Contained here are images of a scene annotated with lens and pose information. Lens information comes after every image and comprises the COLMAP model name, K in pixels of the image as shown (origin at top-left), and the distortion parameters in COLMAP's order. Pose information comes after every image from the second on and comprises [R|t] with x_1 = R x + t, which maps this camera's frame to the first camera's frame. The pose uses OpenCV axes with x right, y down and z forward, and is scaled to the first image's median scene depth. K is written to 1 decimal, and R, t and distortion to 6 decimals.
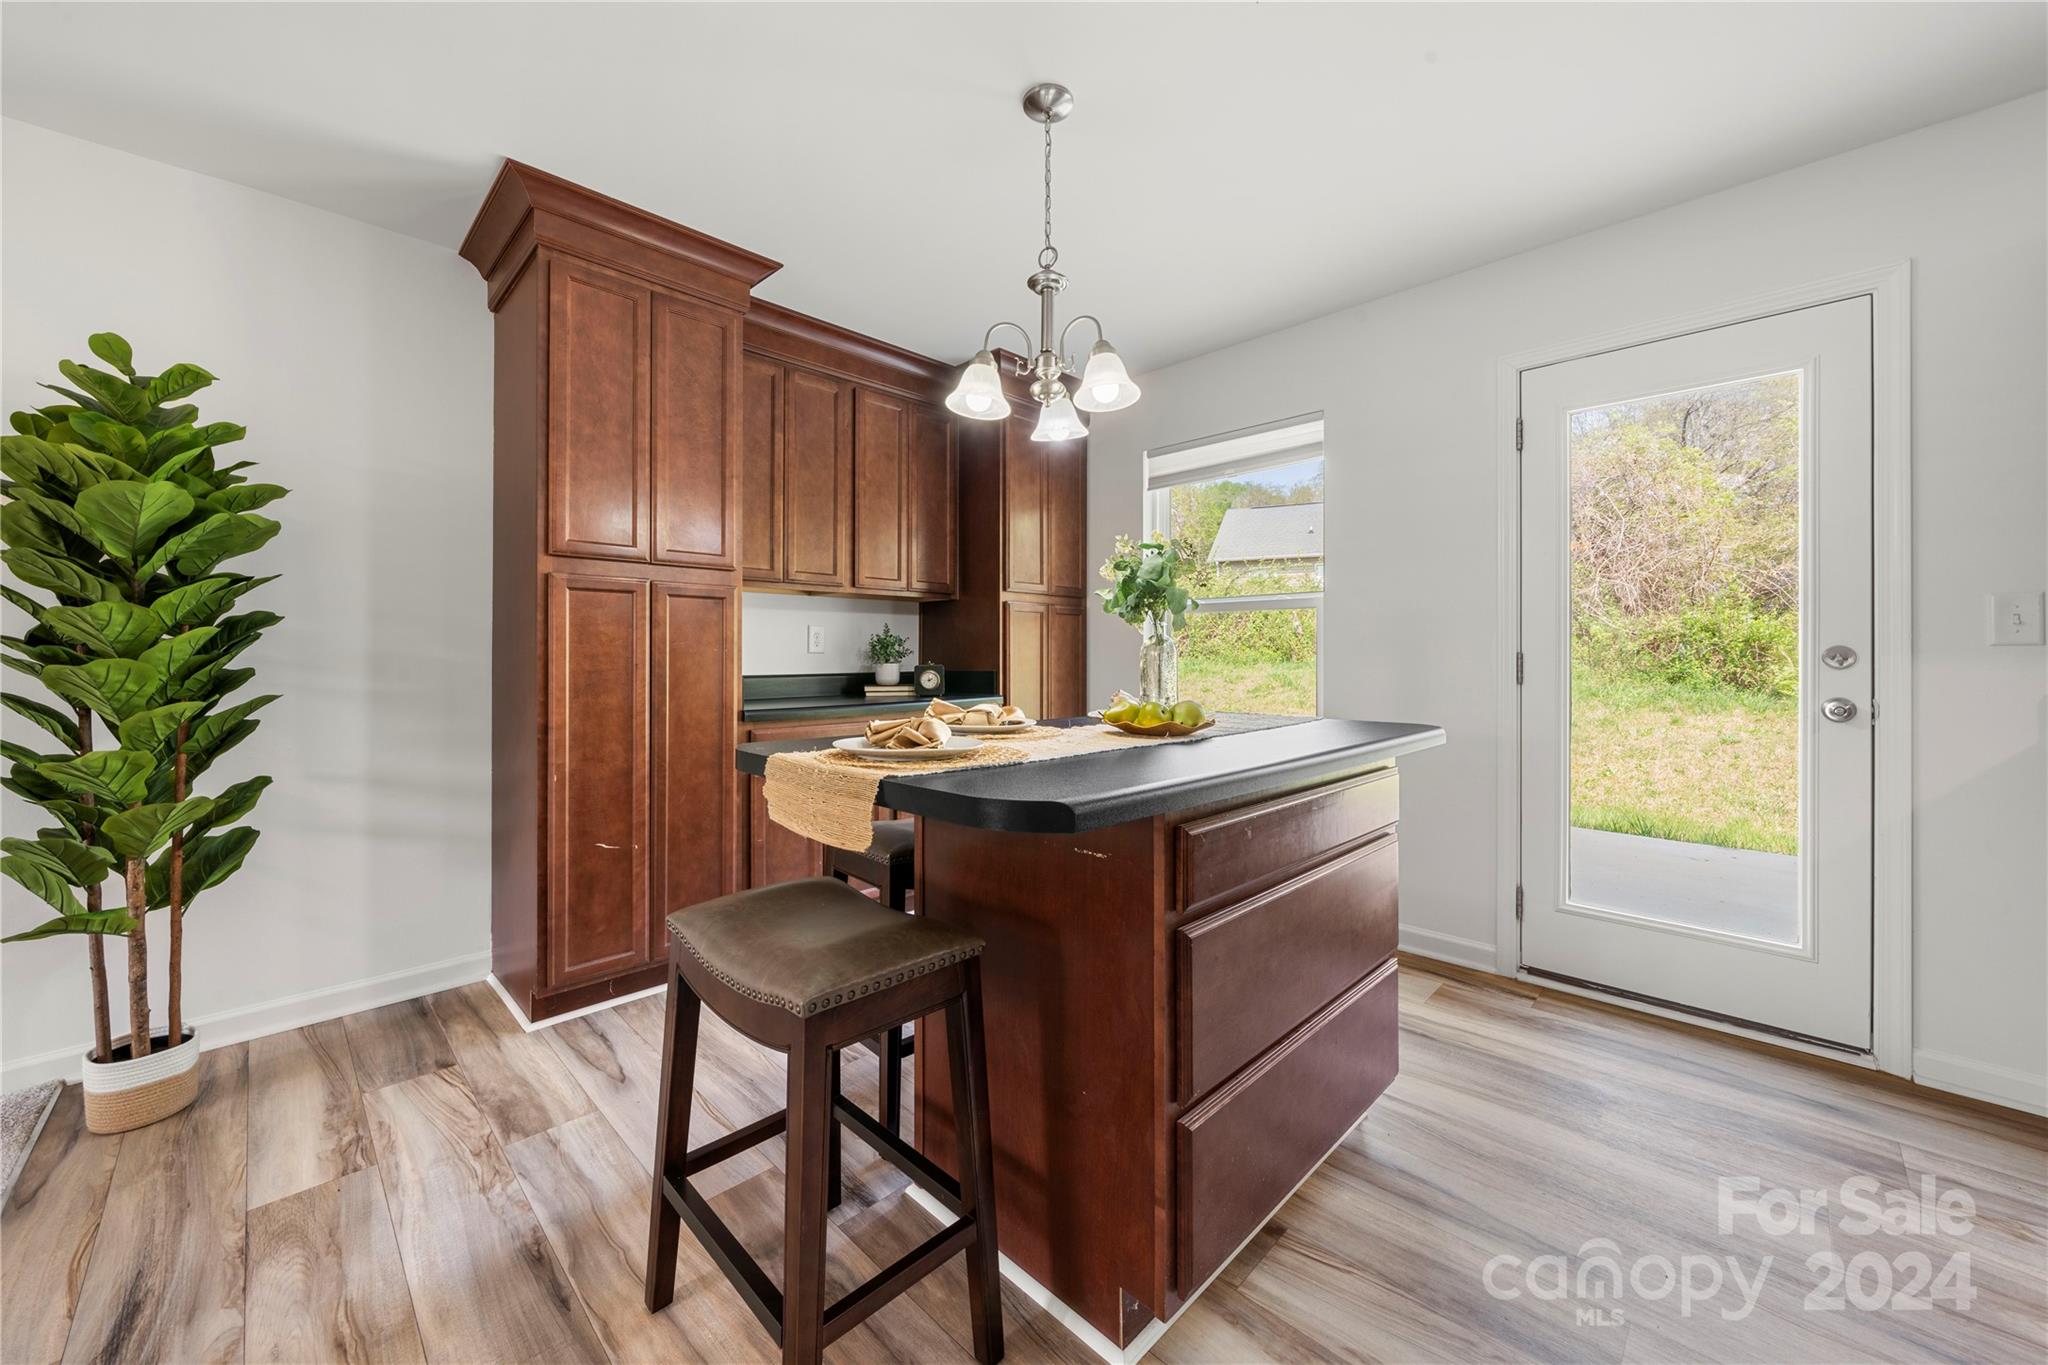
lens RADIAL K [[764.6, 0, 1025.0], [0, 764.6, 654.7], [0, 0, 1]] dist [-0.000864, -0.000125]
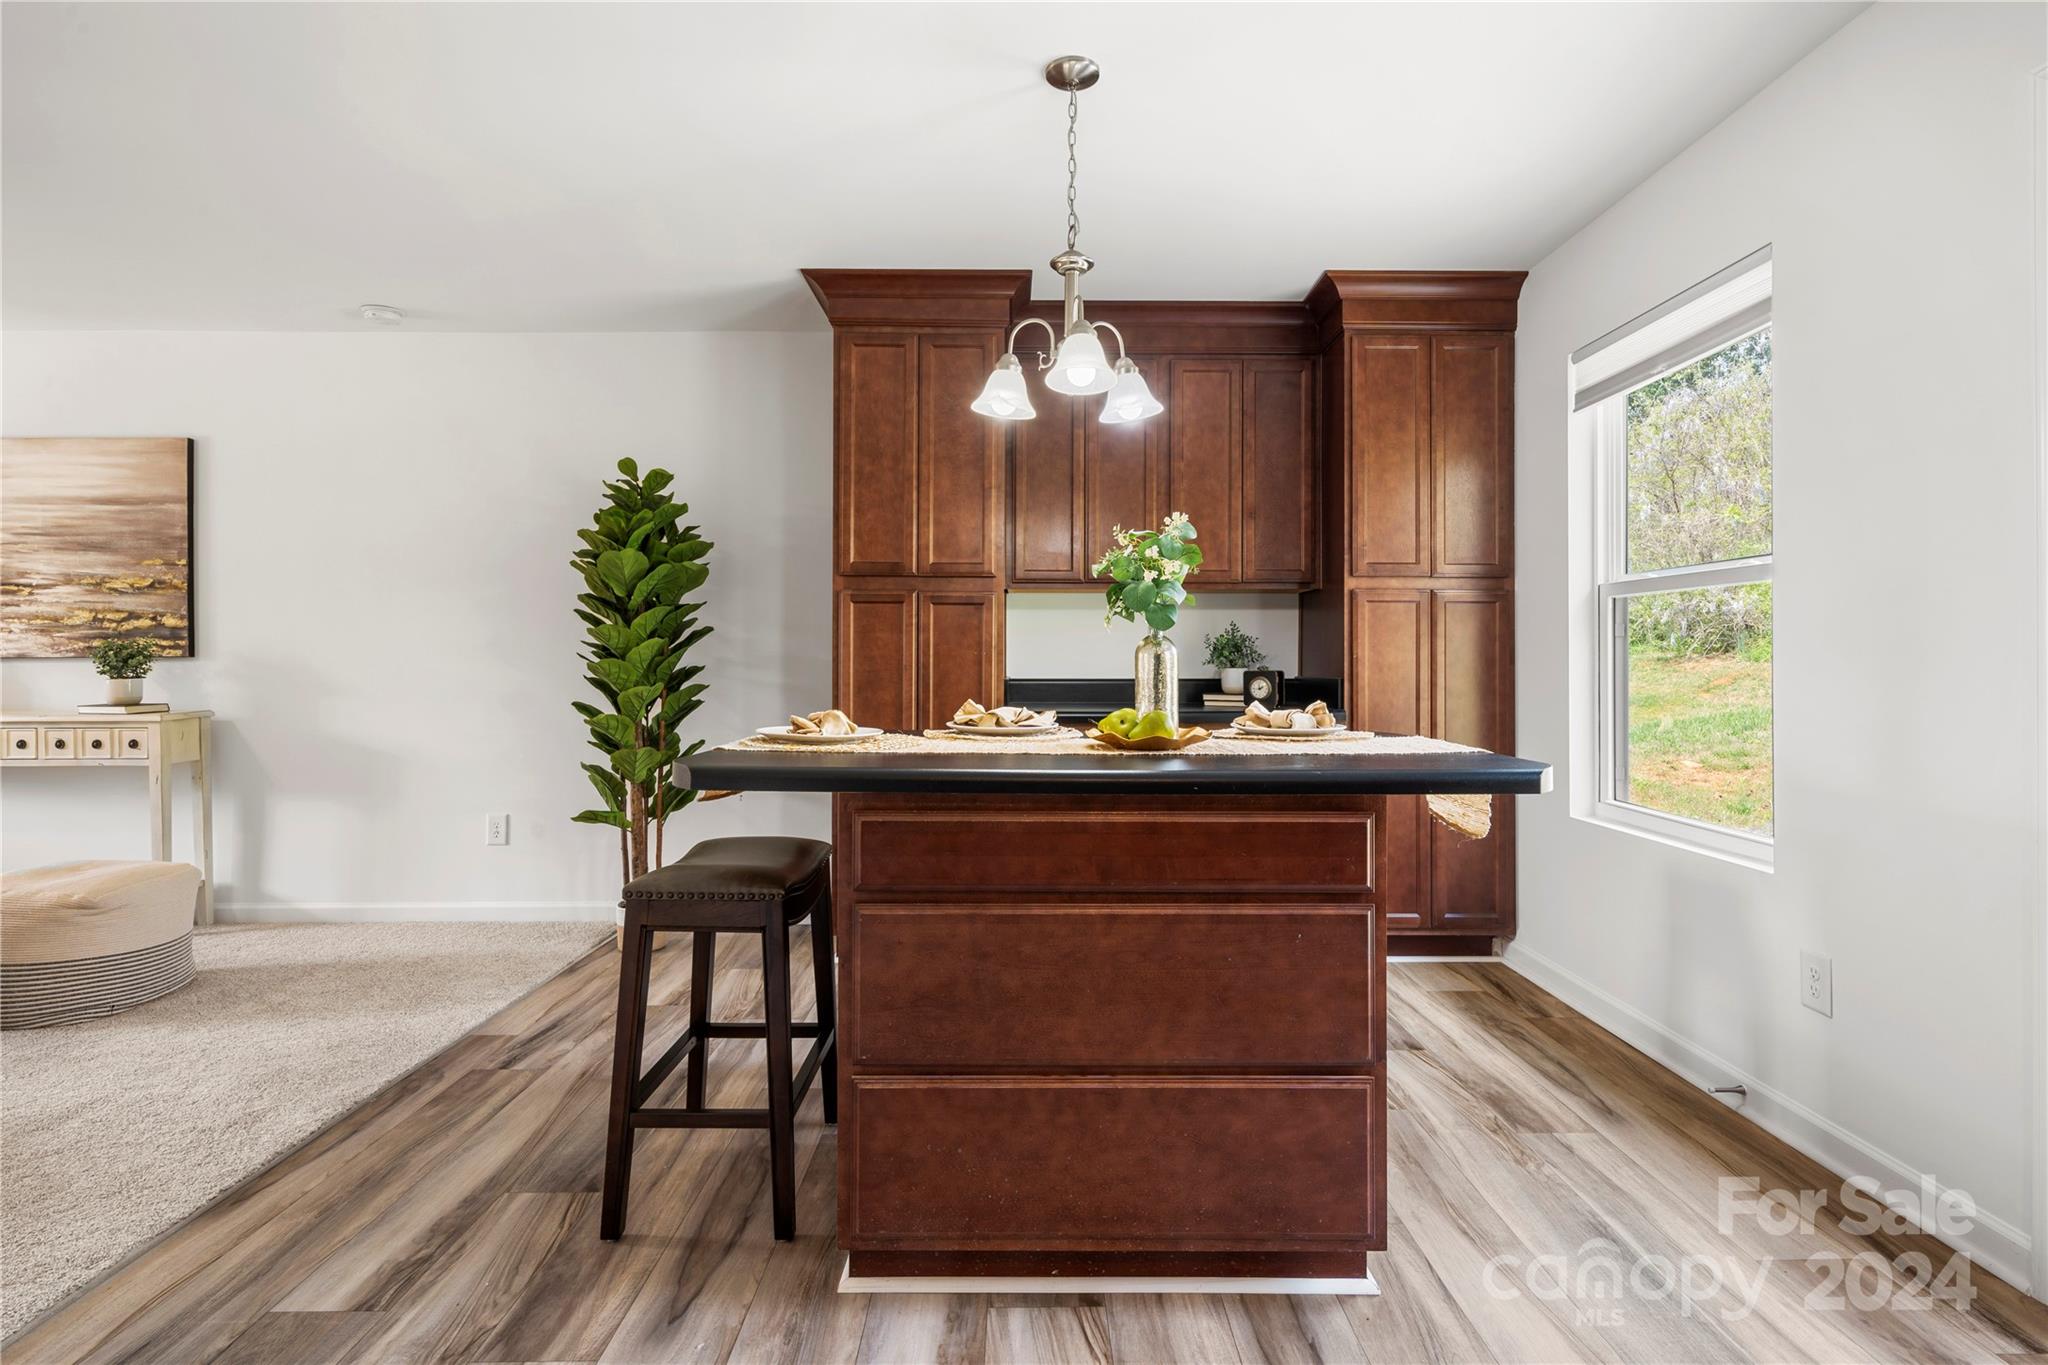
lens RADIAL K [[1004.7, 0, 1027.8], [0, 1004.7, 652.1], [0, 0, 1]] dist [0.007866, -0.001557]
pose [[0.707078, -0.002729, -0.707130, 0.875168], [-0.002227, 0.999979, -0.006085, 0.001814], [0.707132, 0.005877, 0.707057, 0.087529]]
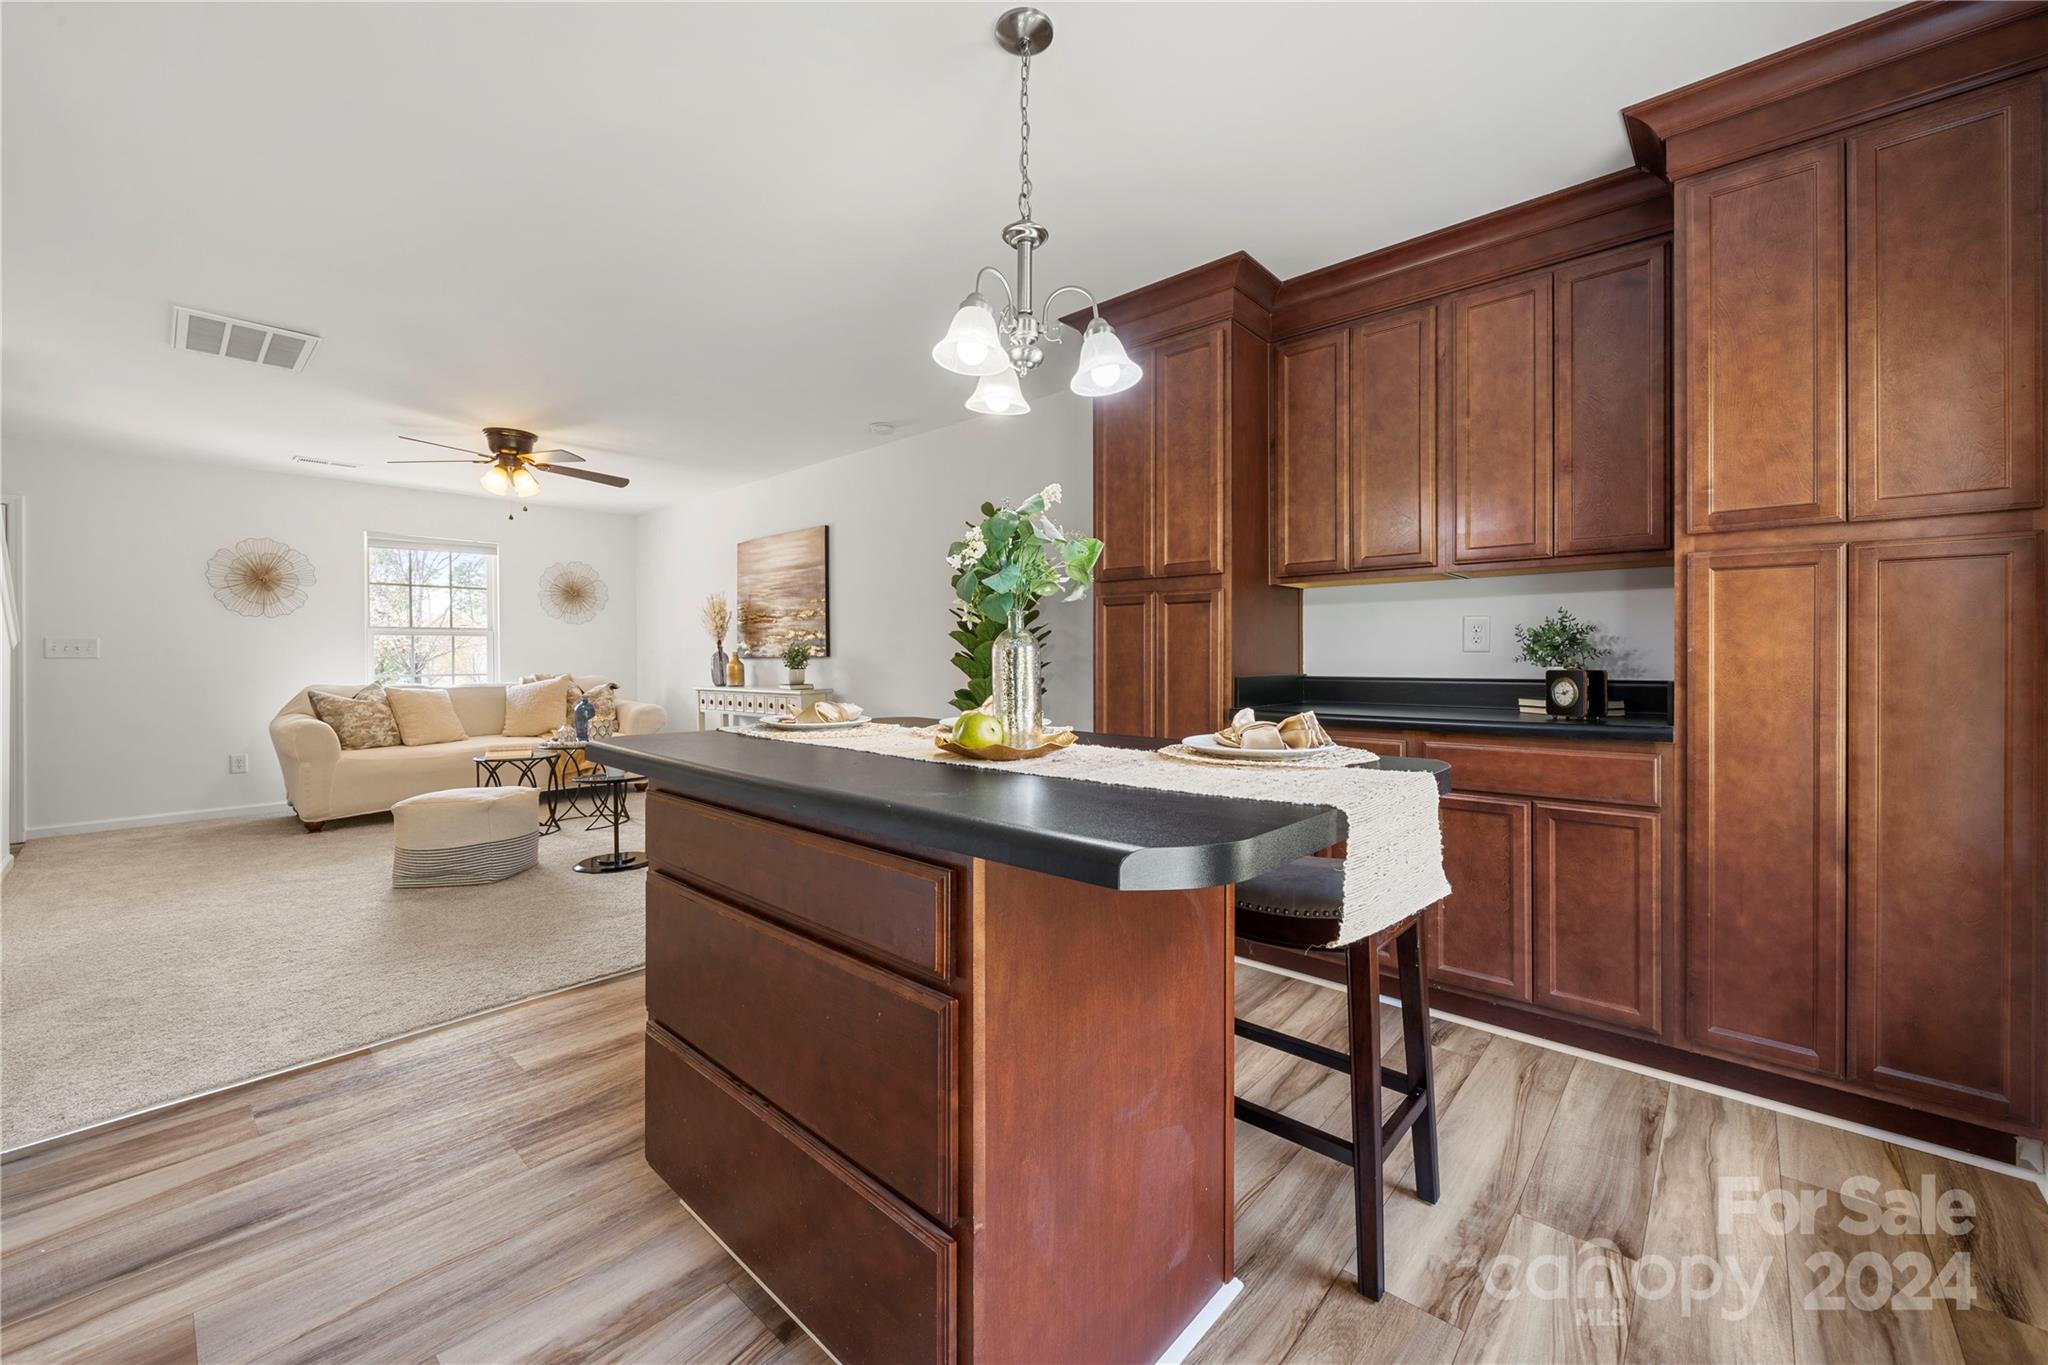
lens RADIAL K [[798.1, 0, 1034.8], [0, 798.1, 658.0], [0, 0, 1]] dist [-0.000922, -0.000076]
pose [[0.051283, 0.003091, -0.998679, 0.966413], [0.002766, 0.999991, 0.003237, 0.001109], [0.998680, -0.002928, 0.051274, 0.972245]]
